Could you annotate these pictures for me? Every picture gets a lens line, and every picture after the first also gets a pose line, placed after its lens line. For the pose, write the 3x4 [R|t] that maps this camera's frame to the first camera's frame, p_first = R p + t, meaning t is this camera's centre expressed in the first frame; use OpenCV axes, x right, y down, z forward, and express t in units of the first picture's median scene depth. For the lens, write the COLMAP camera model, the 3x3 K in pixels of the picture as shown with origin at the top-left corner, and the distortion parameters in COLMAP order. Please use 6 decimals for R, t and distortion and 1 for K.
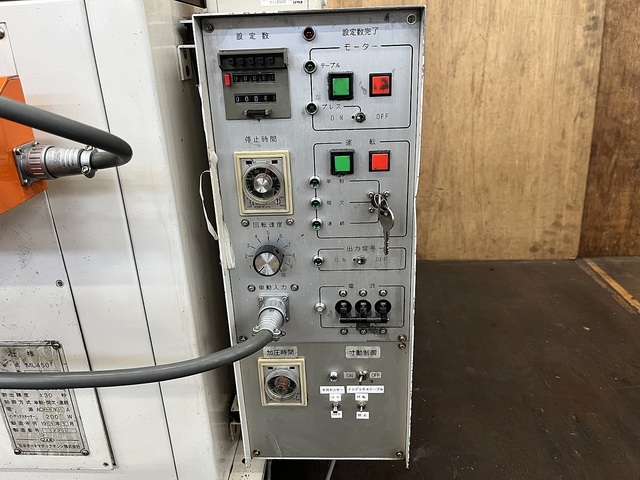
lens RADIAL K [[494.6, 0, 320.0], [0, 494.6, 240.0], [0, 0, 1]] dist [0.053850, -0.102526]
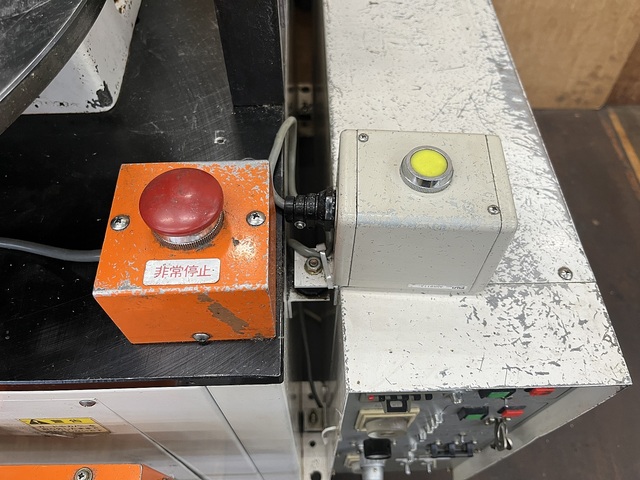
lens RADIAL K [[494.6, 0, 320.0], [0, 494.6, 240.0], [0, 0, 1]] dist [0.053850, -0.102526]
pose [[0.996634, -0.038911, 0.072159, -0.098624], [-0.012001, 0.801457, 0.597932, -0.327504], [-0.081099, -0.596786, 0.798292, 0.137794]]
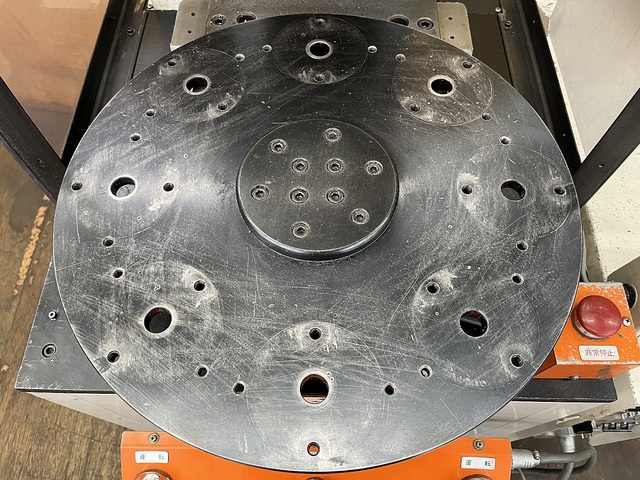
lens RADIAL K [[494.6, 0, 320.0], [0, 494.6, 240.0], [0, 0, 1]] dist [0.053850, -0.102526]
pose [[0.999147, -0.006308, 0.040815, -0.333648], [-0.022899, 0.737823, 0.674606, -0.490777], [-0.034369, -0.674965, 0.737049, 0.084967]]
